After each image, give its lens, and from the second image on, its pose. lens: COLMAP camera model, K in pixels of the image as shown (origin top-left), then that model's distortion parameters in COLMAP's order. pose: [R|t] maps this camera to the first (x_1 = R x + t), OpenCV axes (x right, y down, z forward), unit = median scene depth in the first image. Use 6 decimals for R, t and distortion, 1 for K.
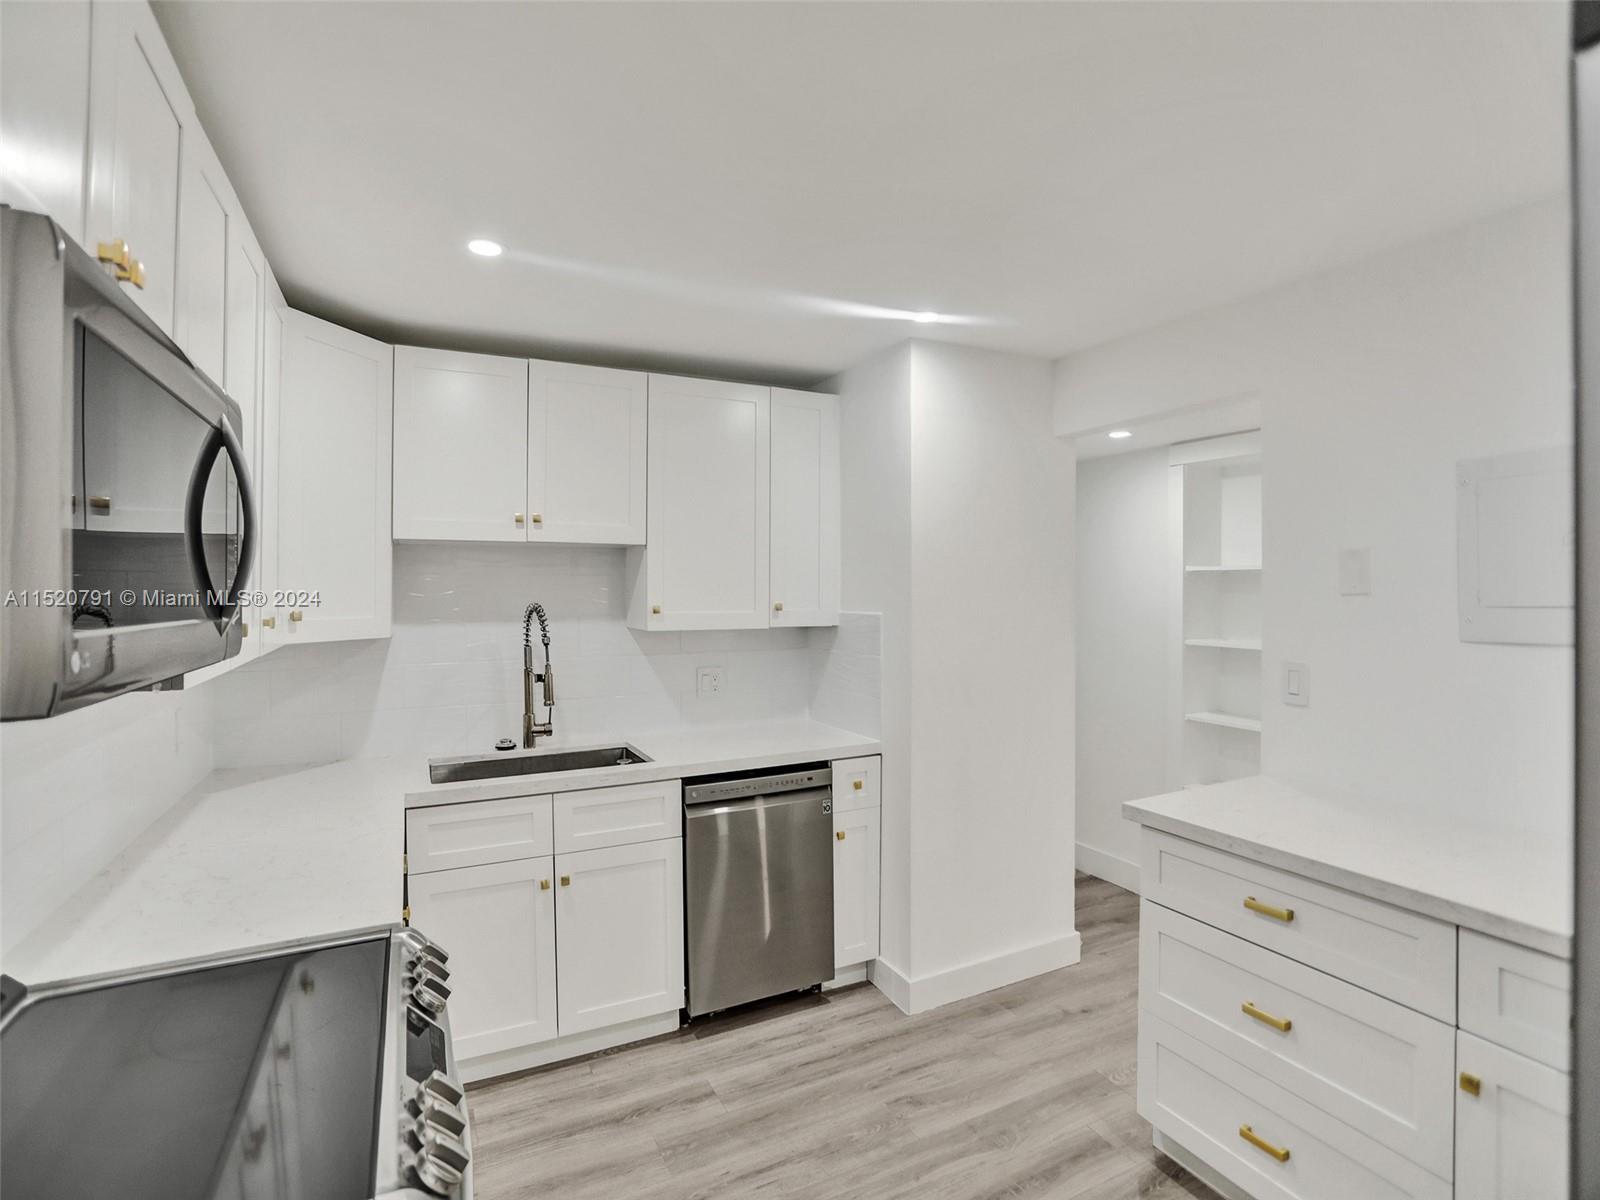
lens RADIAL K [[794.3, 0, 804.6], [0, 794.3, 594.8], [0, 0, 1]] dist [-0.059443, 0.026286]
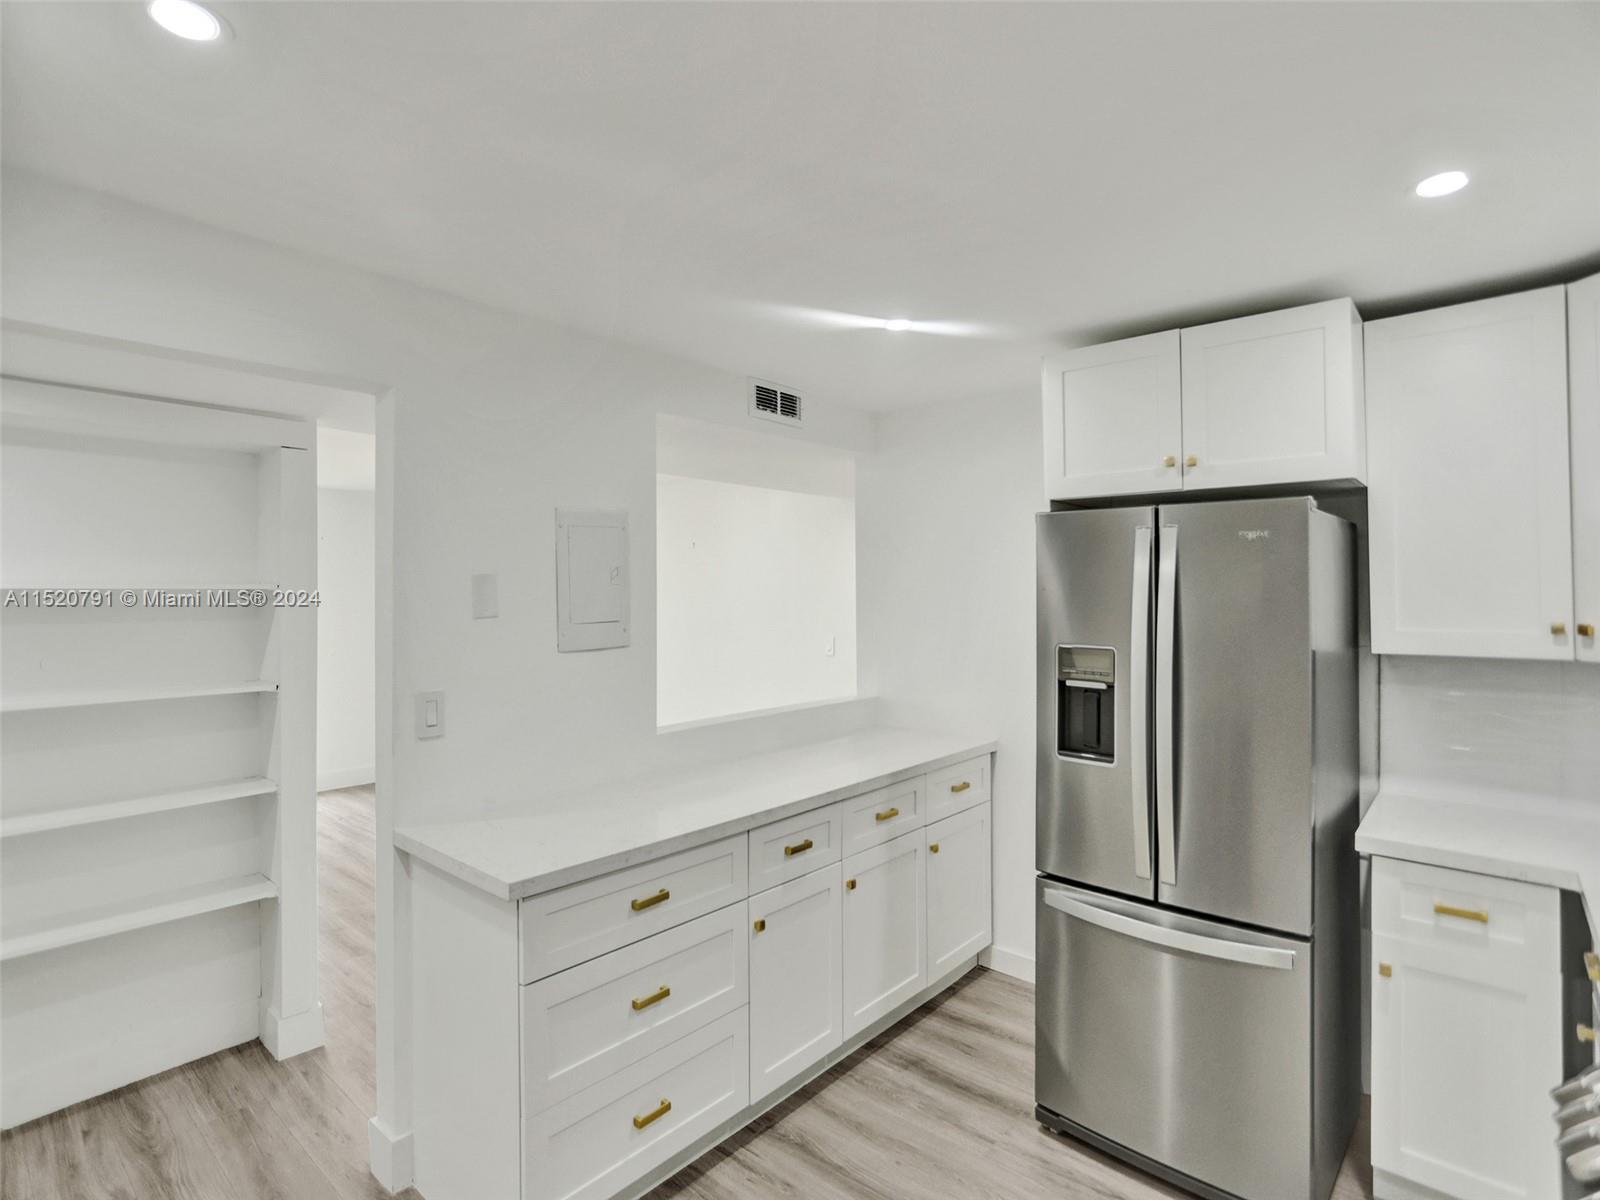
lens RADIAL K [[794.3, 0, 804.6], [0, 794.3, 594.8], [0, 0, 1]] dist [-0.059443, 0.026286]
pose [[-0.374704, 0.012335, 0.927063, -0.511008], [0.023822, 0.999709, -0.003673, -0.018712], [-0.926839, 0.020708, -0.374889, 1.174732]]
